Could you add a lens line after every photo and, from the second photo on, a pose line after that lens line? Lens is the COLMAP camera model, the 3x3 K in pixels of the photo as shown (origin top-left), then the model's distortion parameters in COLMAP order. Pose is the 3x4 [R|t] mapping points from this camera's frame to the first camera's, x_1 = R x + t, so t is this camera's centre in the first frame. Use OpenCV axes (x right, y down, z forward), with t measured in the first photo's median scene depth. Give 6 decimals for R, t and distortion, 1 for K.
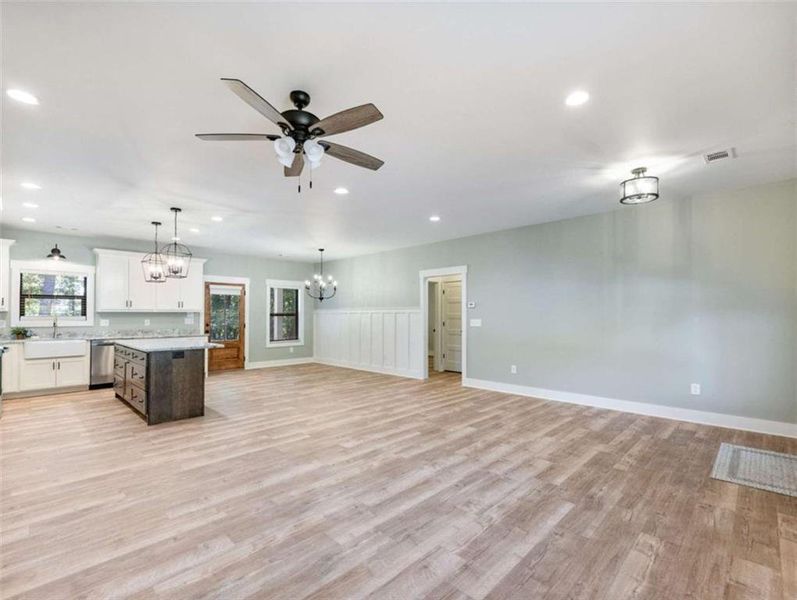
lens RADIAL K [[373.1, 0, 394.5], [0, 373.1, 300.5], [0, 0, 1]] dist [-0.009514, -0.000457]
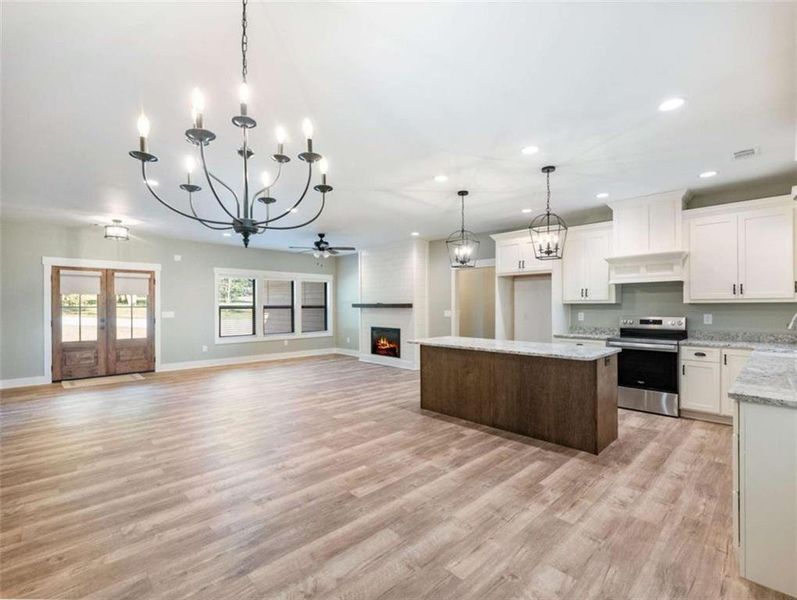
lens RADIAL K [[373.1, 0, 394.5], [0, 373.1, 300.5], [0, 0, 1]] dist [-0.009514, -0.000457]
pose [[-0.999593, 0.004969, 0.028103, -0.718731], [0.003419, 0.998484, -0.054943, 0.111272], [-0.028333, -0.054824, -0.998094, 3.098233]]
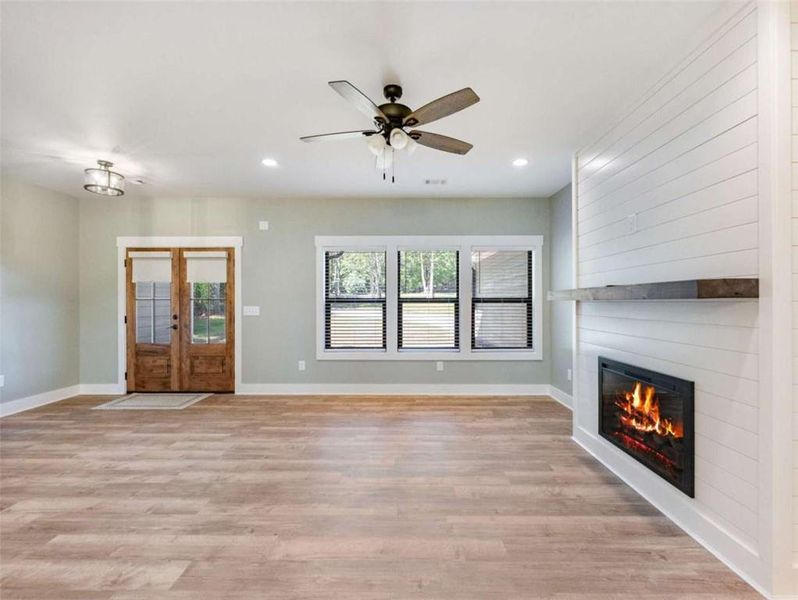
lens RADIAL K [[365.7, 0, 399.3], [0, 365.7, 313.8], [0, 0, 1]] dist [-0.001389, 0.000242]
pose [[-0.699071, -0.019766, 0.714779, -0.776590], [-0.027157, 0.999631, 0.001084, 0.056503], [-0.714537, -0.018653, -0.699349, 1.328180]]
